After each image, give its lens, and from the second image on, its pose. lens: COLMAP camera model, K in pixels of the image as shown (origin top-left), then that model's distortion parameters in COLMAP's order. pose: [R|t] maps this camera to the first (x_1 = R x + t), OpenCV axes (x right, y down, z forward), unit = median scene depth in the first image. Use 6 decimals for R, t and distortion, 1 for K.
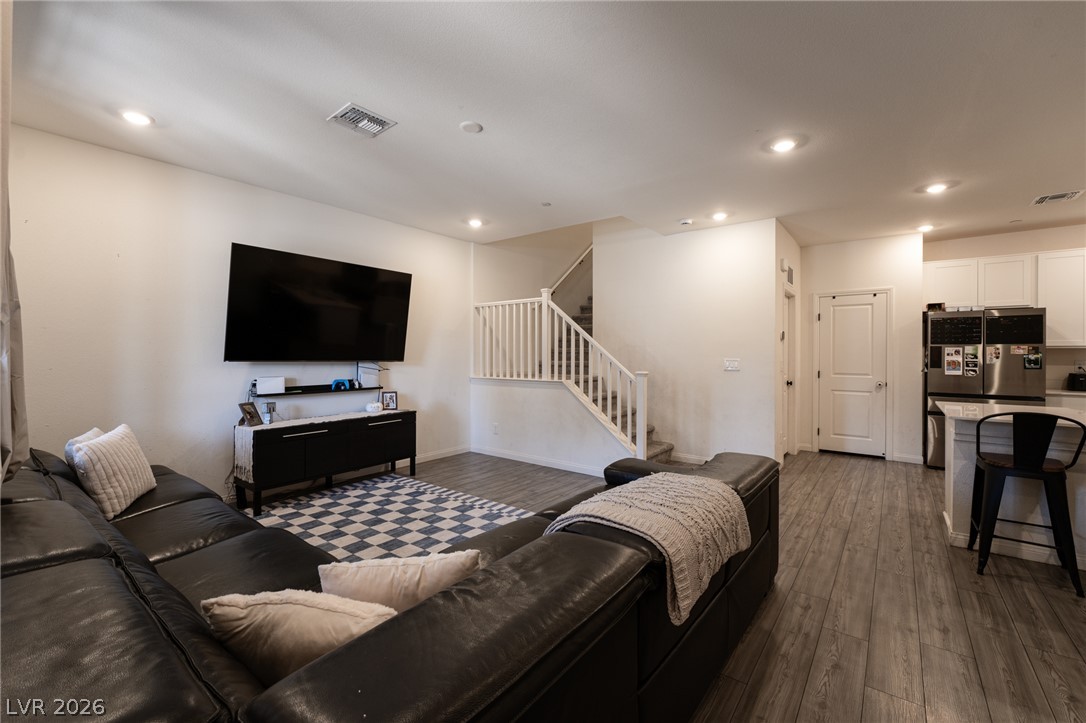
lens RADIAL K [[463.0, 0, 532.1], [0, 463.0, 356.3], [0, 0, 1]] dist [-0.005703, 0.000991]
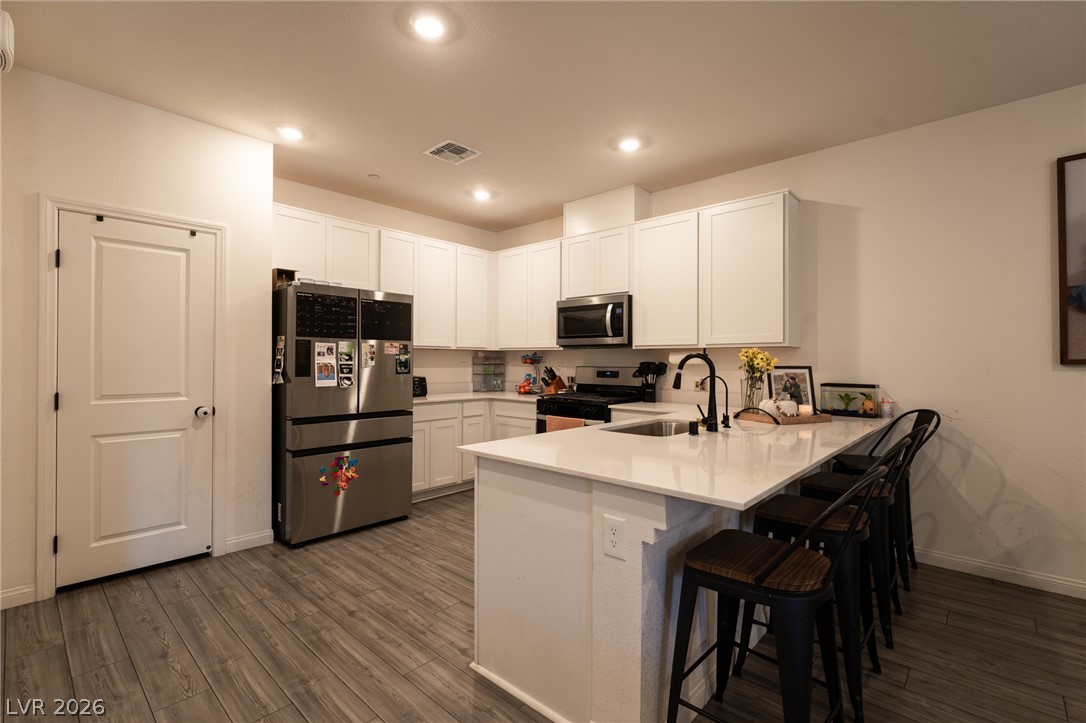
lens RADIAL K [[493.4, 0, 547.5], [0, 493.4, 359.0], [0, 0, 1]] dist [-0.007714, 0.001180]
pose [[0.064522, 0.000382, 0.997916, 0.283291], [0.000668, 1.000000, -0.000426, 0.003516], [-0.997916, 0.000694, 0.064521, 0.690785]]
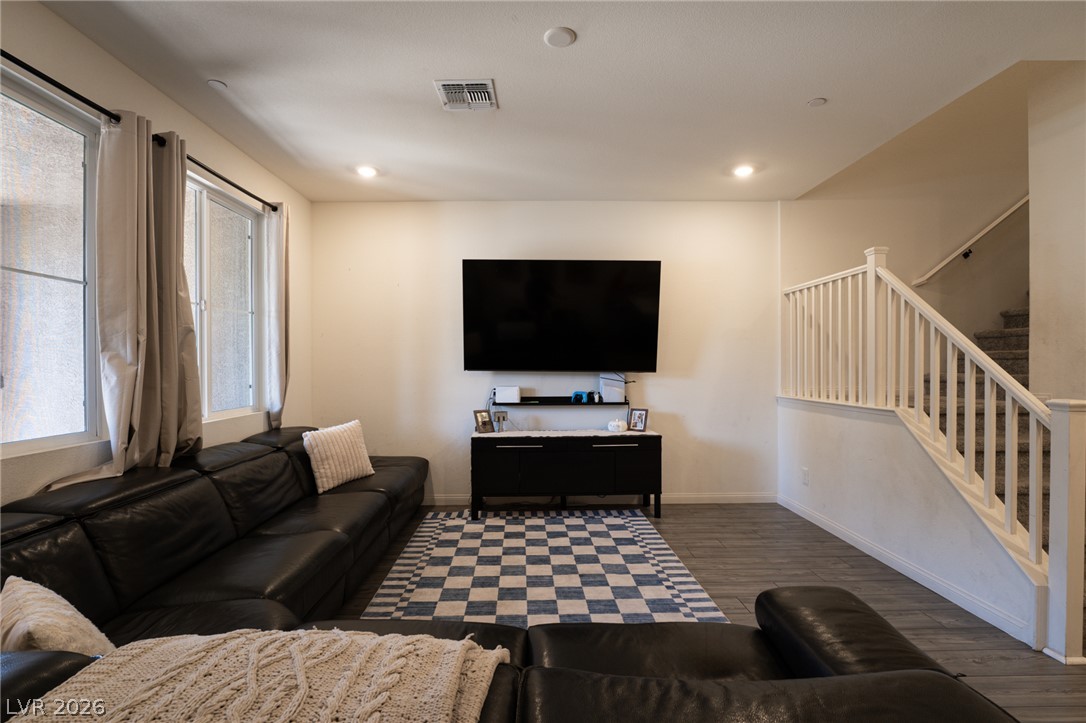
lens RADIAL K [[493.4, 0, 526.3], [0, 493.4, 367.7], [0, 0, 1]] dist [-0.007714, 0.001180]
pose [[0.625414, 0.000253, -0.780293, 0.261883], [-0.000112, 1.000000, 0.000235, 0.003411], [0.780293, -0.000059, 0.625414, 0.310941]]
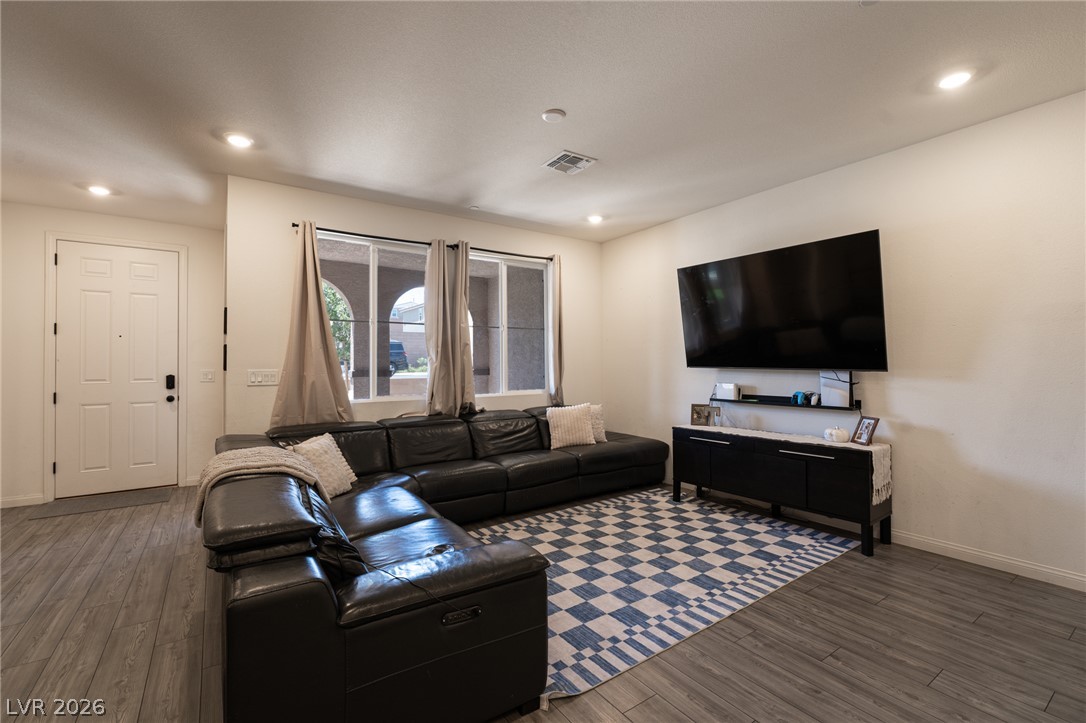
lens RADIAL K [[463.0, 0, 535.4], [0, 463.0, 359.1], [0, 0, 1]] dist [-0.005703, 0.000991]
pose [[-0.287660, -0.011425, -0.957664, 0.477109], [-0.003092, 0.999935, -0.011000, 0.003399], [0.957727, -0.000204, -0.287677, 0.772110]]
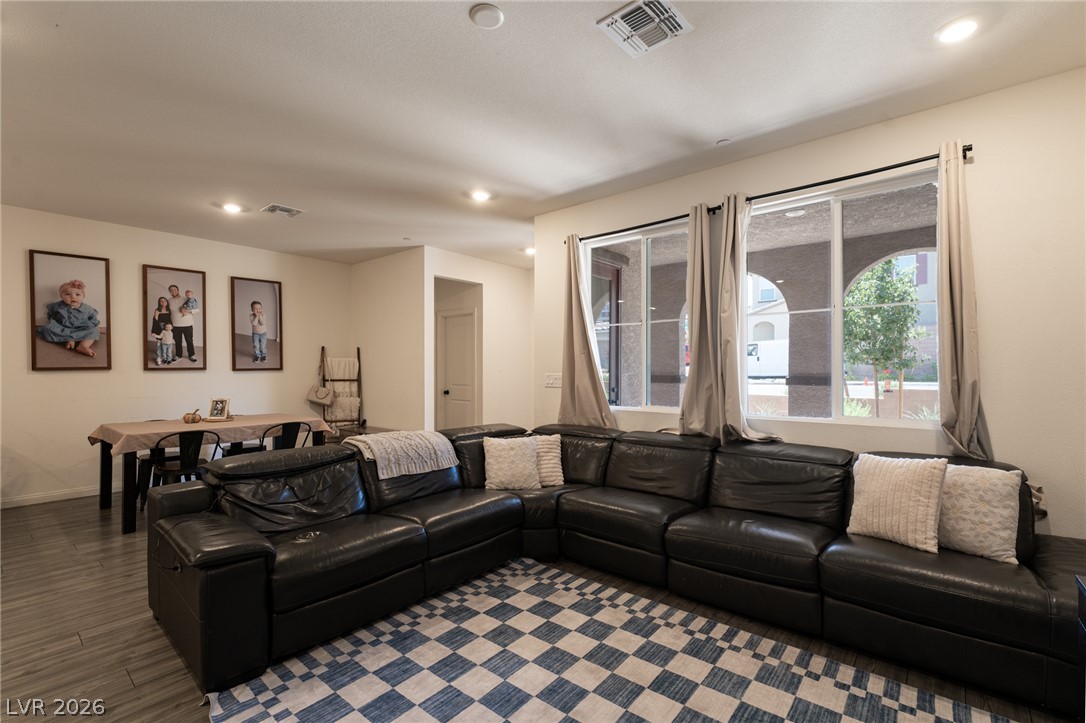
lens RADIAL K [[477.5, 0, 547.6], [0, 477.5, 371.4], [0, 0, 1]] dist [-0.018683, 0.002578]
pose [[-0.999937, -0.002410, 0.010964, -0.144226], [-0.002289, 0.999936, 0.011050, -0.001046], [-0.010990, 0.011024, -0.999879, 1.051372]]
